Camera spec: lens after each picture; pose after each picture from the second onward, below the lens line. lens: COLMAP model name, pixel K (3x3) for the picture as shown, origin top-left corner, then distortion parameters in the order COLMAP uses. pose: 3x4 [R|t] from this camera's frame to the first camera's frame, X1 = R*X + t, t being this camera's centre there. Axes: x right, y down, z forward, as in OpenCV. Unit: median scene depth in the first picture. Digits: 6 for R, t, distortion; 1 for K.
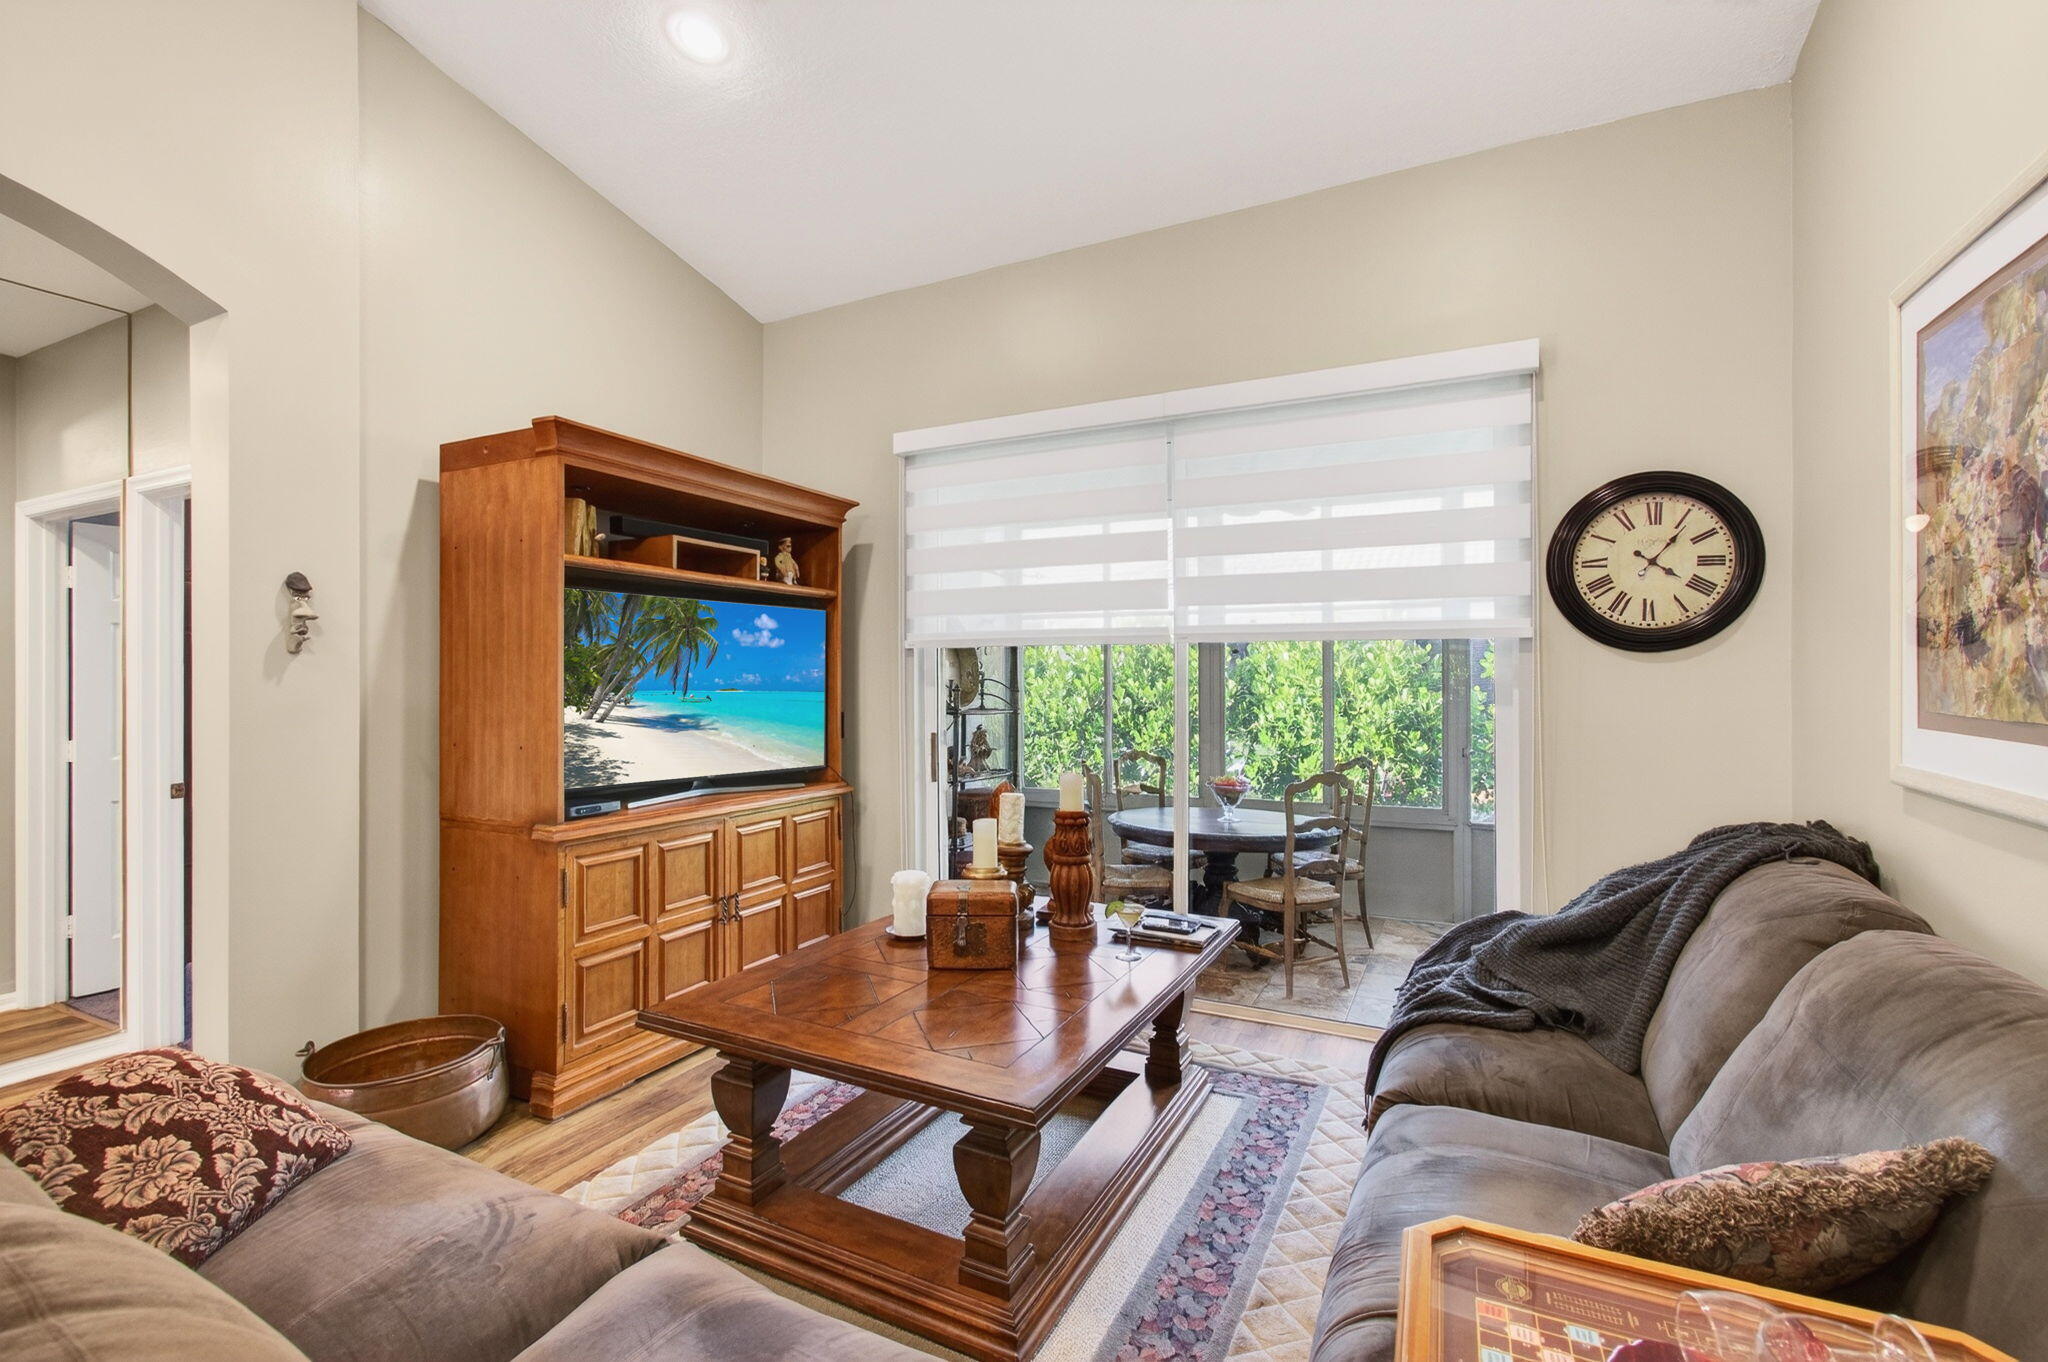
lens RADIAL K [[918.4, 0, 1003.8], [0, 918.4, 677.7], [0, 0, 1]] dist [-0.010781, 0.011226]
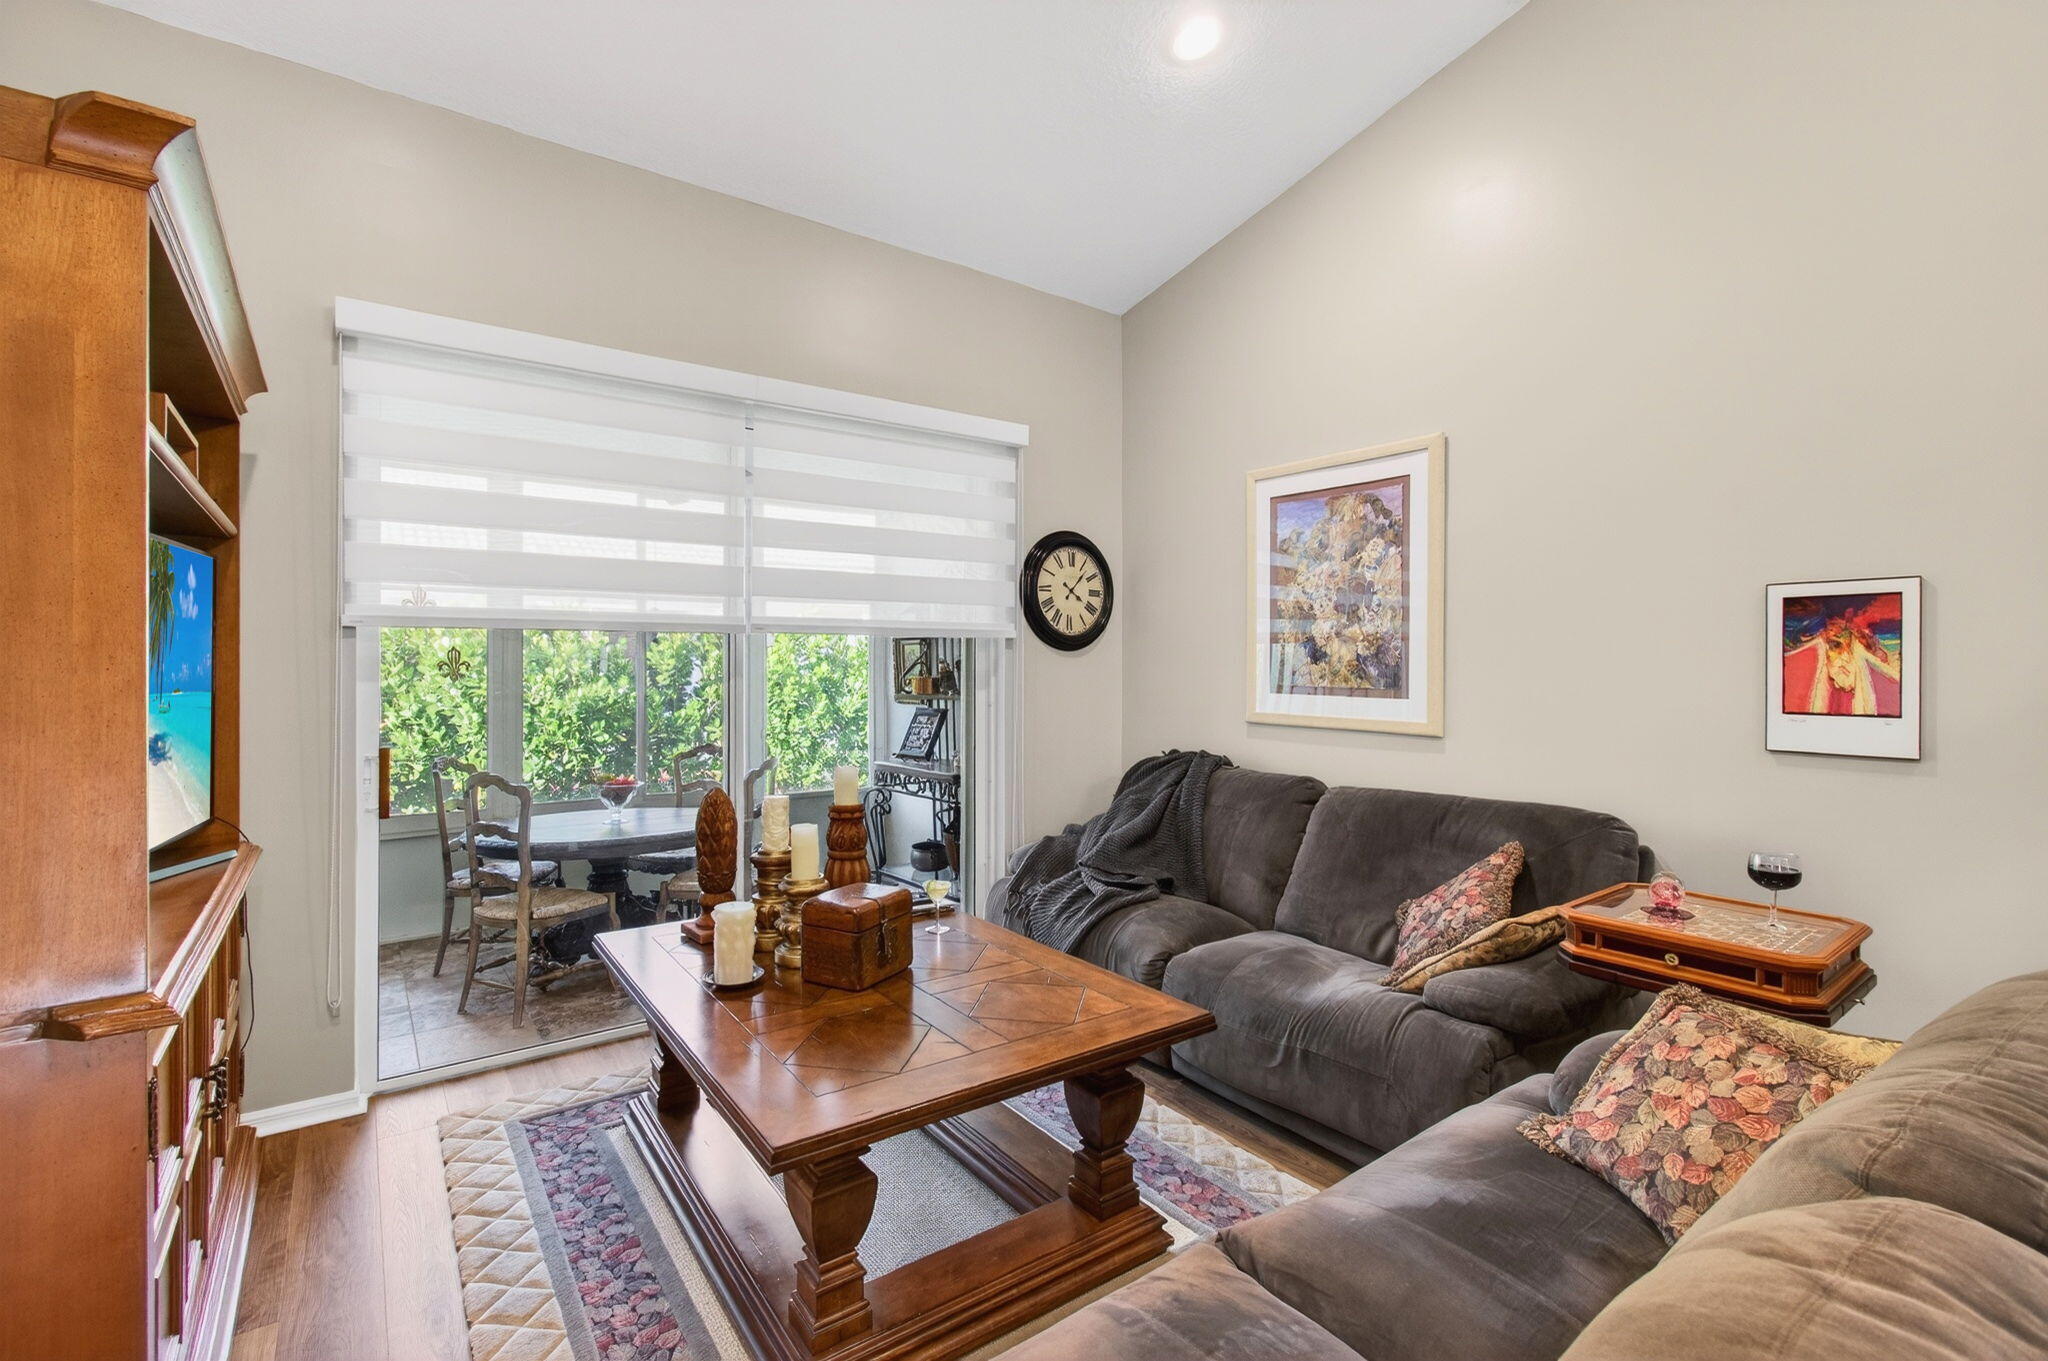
lens RADIAL K [[918.4, 0, 1029.2], [0, 918.4, 661.2], [0, 0, 1]] dist [-0.010781, 0.011226]
pose [[0.471032, 0.004973, 0.882102, -0.571104], [0.000378, 0.999983, -0.005839, -0.001920], [-0.882116, 0.003084, 0.471022, 0.302399]]
